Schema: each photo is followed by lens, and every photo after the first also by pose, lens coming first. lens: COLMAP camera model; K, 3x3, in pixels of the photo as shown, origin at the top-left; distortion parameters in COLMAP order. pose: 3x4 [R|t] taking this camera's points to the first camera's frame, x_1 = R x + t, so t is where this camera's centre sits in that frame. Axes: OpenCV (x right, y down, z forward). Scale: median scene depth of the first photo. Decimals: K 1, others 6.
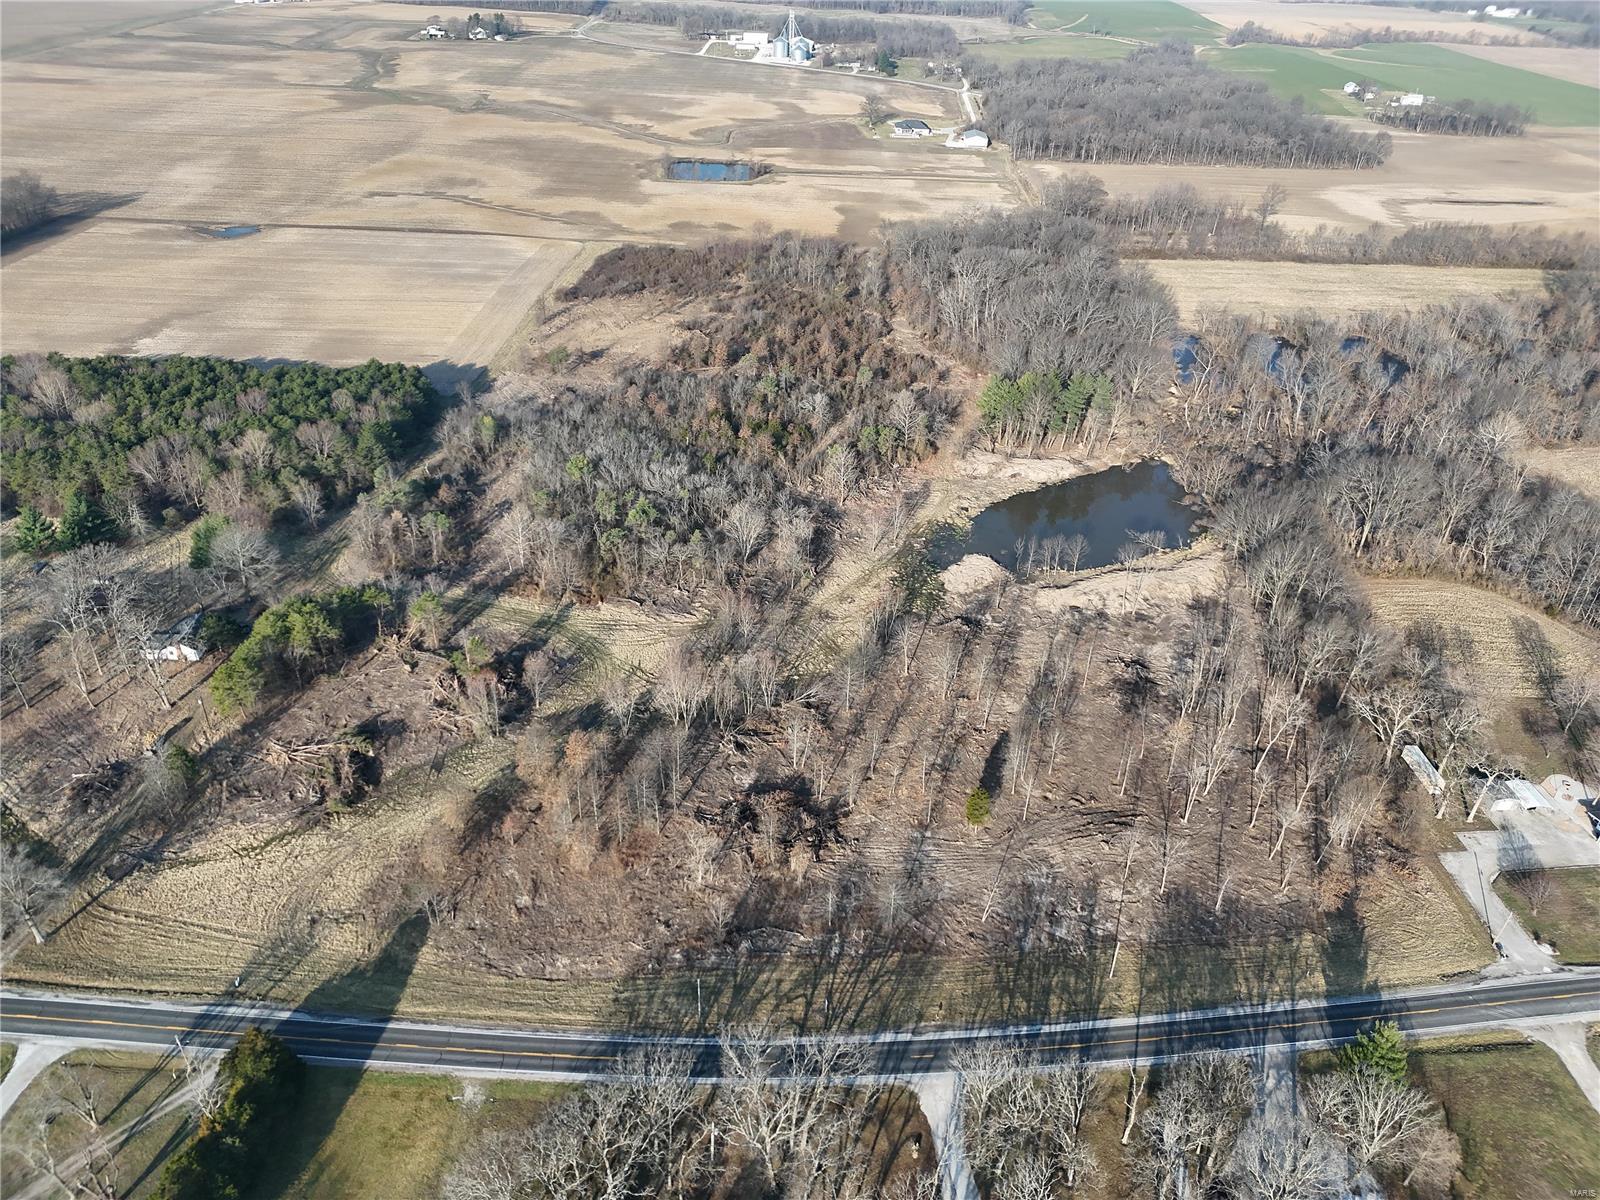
lens RADIAL K [[1116.0, 0, 800.2], [0, 1116.0, 594.4], [0, 0, 1]] dist [0.067487, -0.063168]
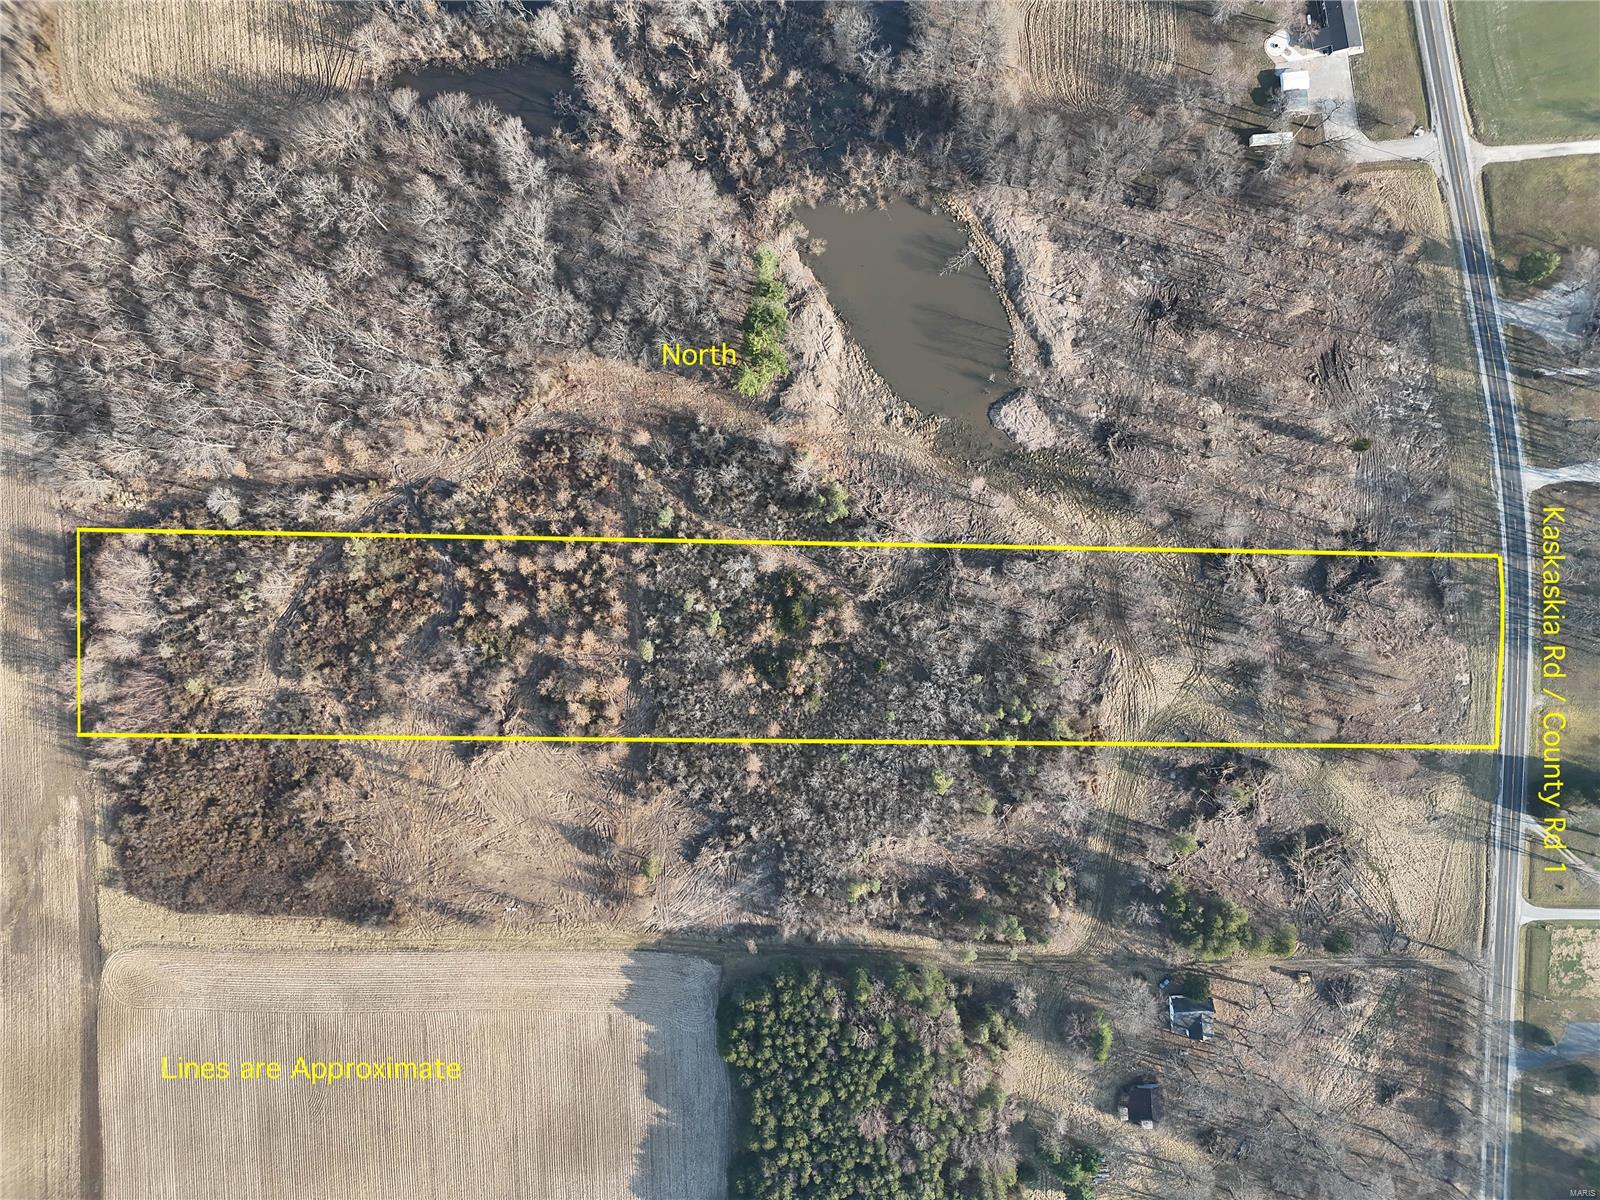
lens RADIAL K [[1116.0, 0, 794.7], [0, 1116.0, 600.5], [0, 0, 1]] dist [0.067487, -0.063168]
pose [[-0.047299, -0.997477, -0.052939, 0.050660], [0.531328, -0.070003, 0.844269, -1.367184], [-0.845845, 0.011805, 0.533298, 0.688617]]
